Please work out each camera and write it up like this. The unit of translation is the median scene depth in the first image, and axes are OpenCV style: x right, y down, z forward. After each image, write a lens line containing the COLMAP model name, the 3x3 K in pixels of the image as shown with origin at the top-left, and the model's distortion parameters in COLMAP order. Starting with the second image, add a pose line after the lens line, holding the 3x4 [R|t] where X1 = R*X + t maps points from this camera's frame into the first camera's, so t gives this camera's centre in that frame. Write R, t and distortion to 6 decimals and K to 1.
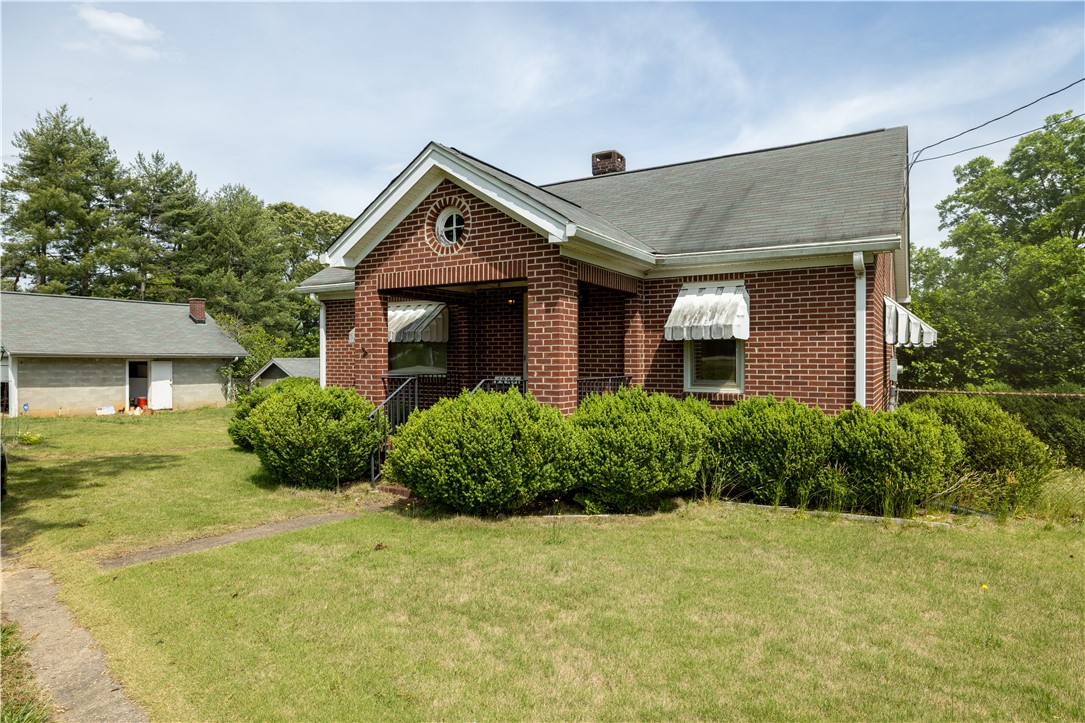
lens RADIAL K [[635.6, 0, 544.4], [0, 635.6, 355.0], [0, 0, 1]] dist [-0.008460, -0.000649]
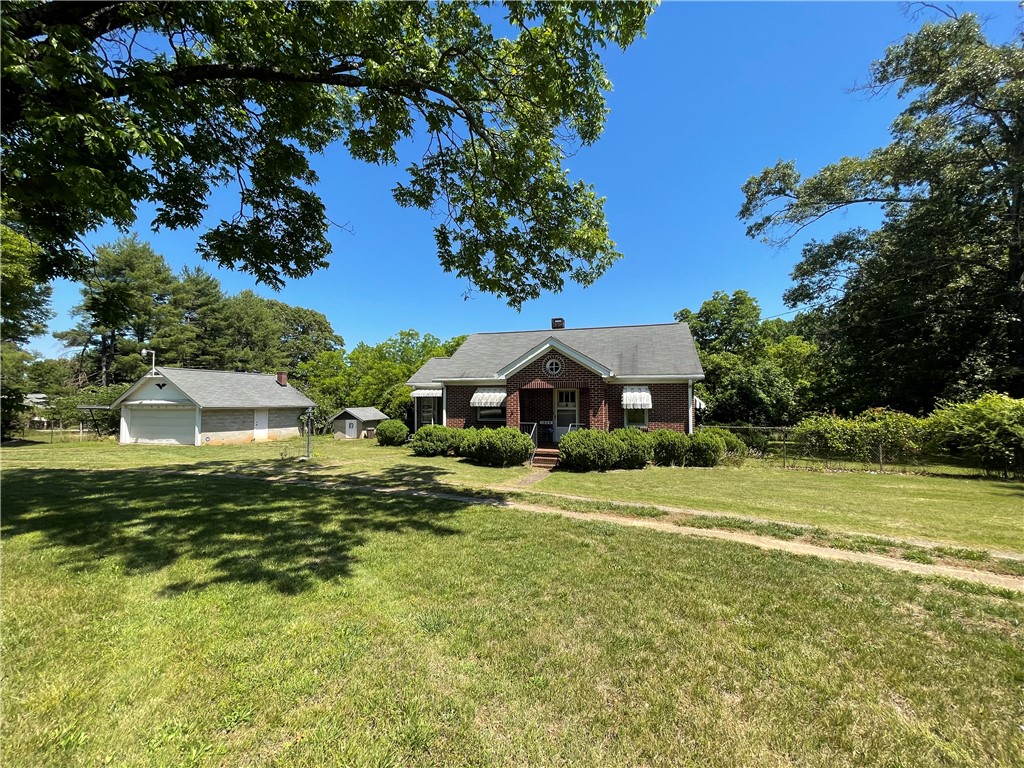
lens RADIAL K [[407.8, 0, 511.4], [0, 407.8, 387.7], [0, 0, 1]] dist [-0.008713, -0.000716]
pose [[0.973919, 0.012475, 0.226555, -0.652400], [-0.005745, 0.999523, -0.030340, -0.057511], [-0.226825, 0.028247, 0.973526, -0.569209]]
